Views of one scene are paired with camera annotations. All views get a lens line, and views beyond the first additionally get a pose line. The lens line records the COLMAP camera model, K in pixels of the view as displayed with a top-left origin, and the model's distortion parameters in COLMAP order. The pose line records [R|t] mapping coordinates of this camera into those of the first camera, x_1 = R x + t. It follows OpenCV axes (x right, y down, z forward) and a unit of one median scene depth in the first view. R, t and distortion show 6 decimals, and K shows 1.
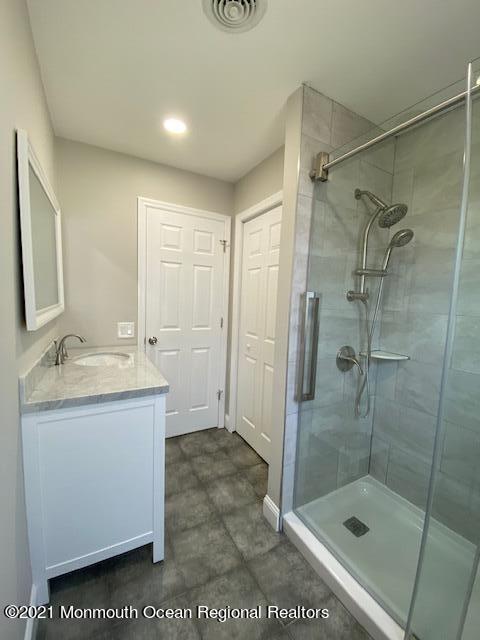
lens RADIAL K [[256.2, 0, 240.0], [0, 256.2, 320.0], [0, 0, 1]] dist [-0.007648, -0.000598]
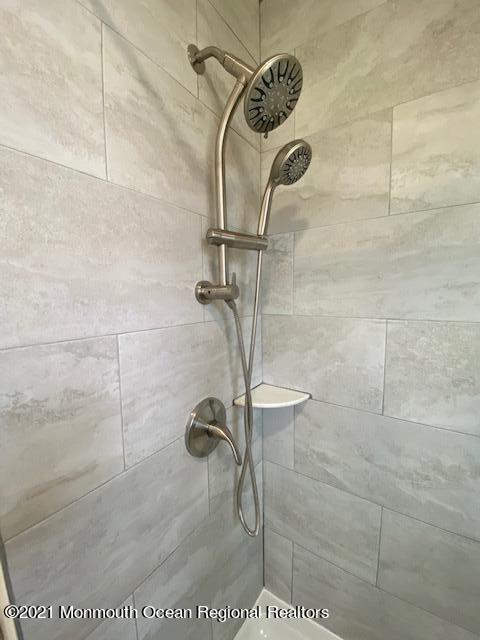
lens RADIAL K [[256.2, 0, 240.0], [0, 256.2, 320.0], [0, 0, 1]] dist [-0.007648, -0.000598]
pose [[0.889824, -0.089440, 0.447453, 0.286379], [0.088036, 0.995829, 0.023980, -0.050352], [-0.447731, 0.018054, 0.893986, 0.569992]]
